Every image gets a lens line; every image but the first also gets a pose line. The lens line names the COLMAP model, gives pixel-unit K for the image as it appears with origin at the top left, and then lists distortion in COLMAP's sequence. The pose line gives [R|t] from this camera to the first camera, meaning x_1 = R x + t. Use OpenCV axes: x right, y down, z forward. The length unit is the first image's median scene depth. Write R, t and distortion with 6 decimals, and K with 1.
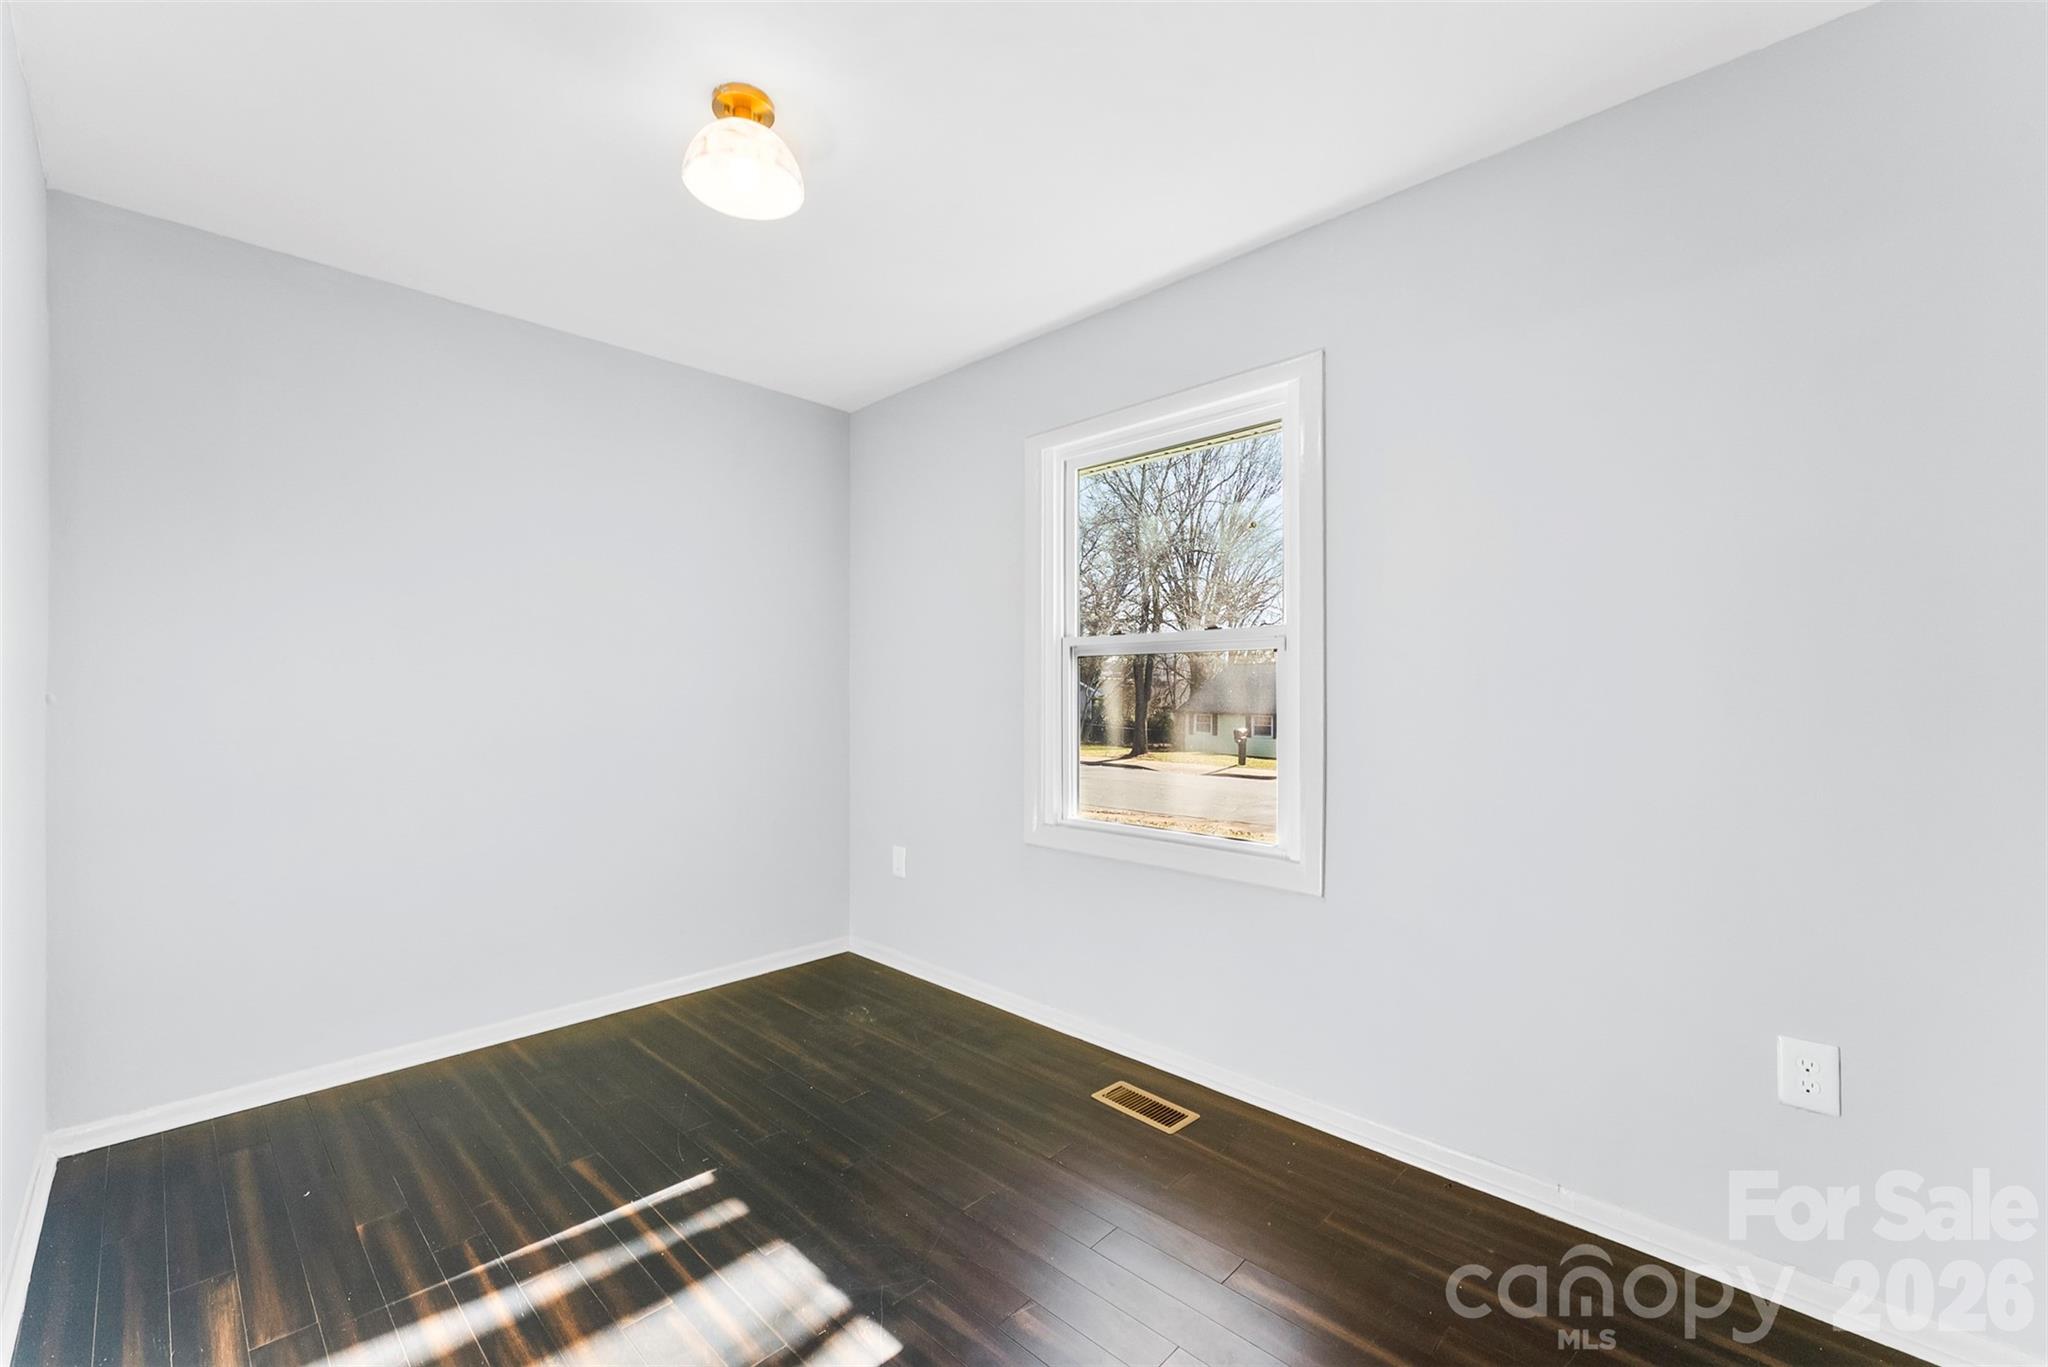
lens RADIAL K [[818.5, 0, 1024.4], [0, 818.5, 676.8], [0, 0, 1]] dist [0.001972, 0.000037]
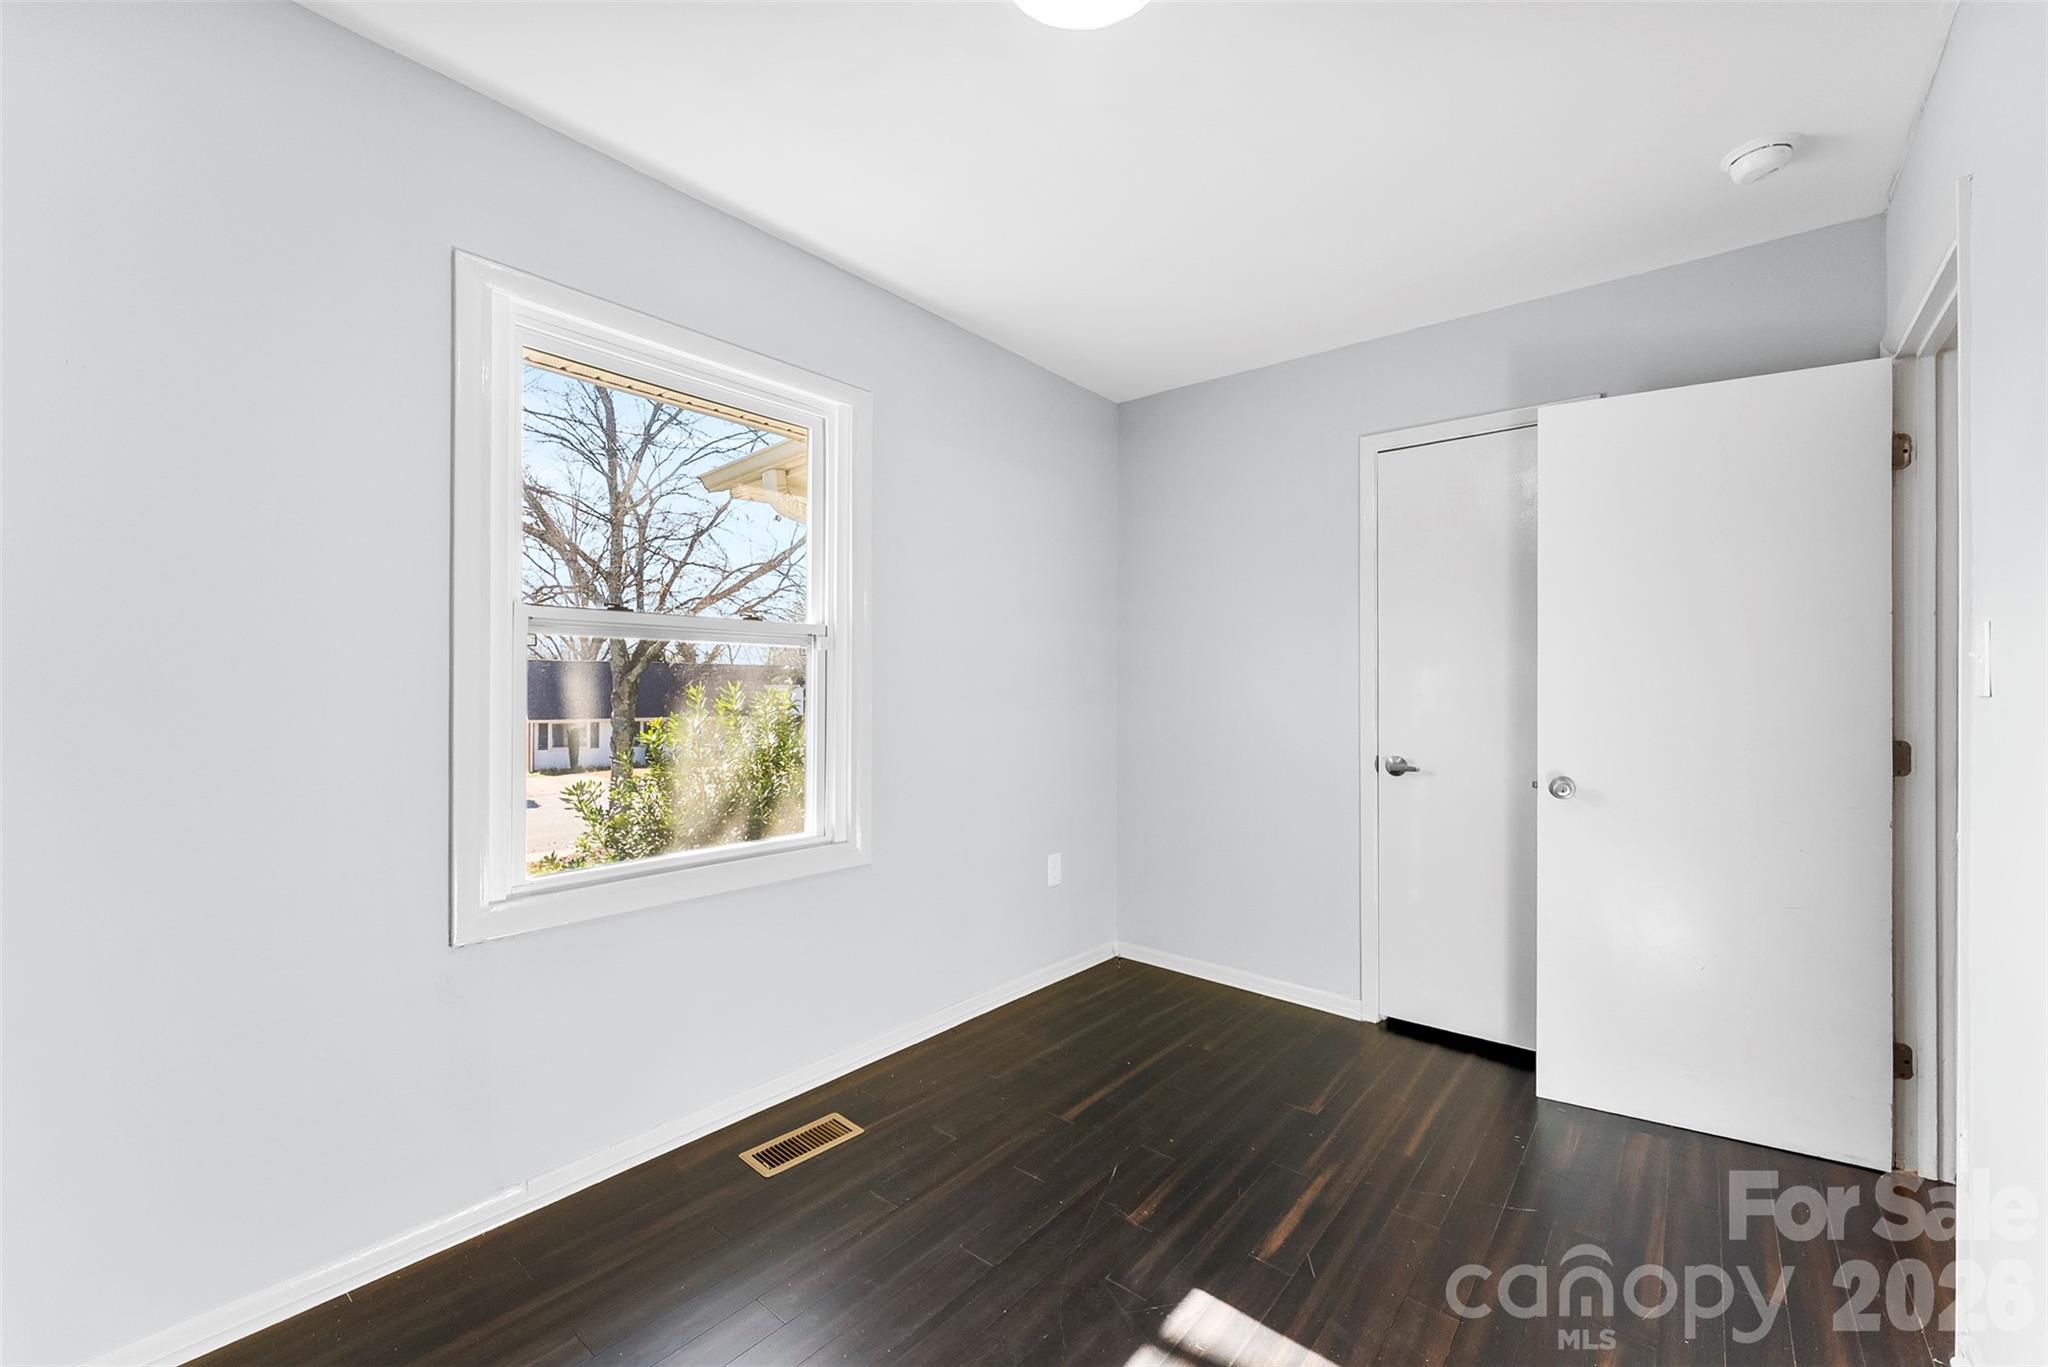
lens RADIAL K [[818.5, 0, 1024.4], [0, 818.5, 676.8], [0, 0, 1]] dist [0.001972, 0.000037]
pose [[-0.060663, 0.008556, 0.998122, -0.801759], [-0.029535, 0.999510, -0.010363, 0.008412], [-0.997721, -0.030108, -0.060381, 0.848515]]
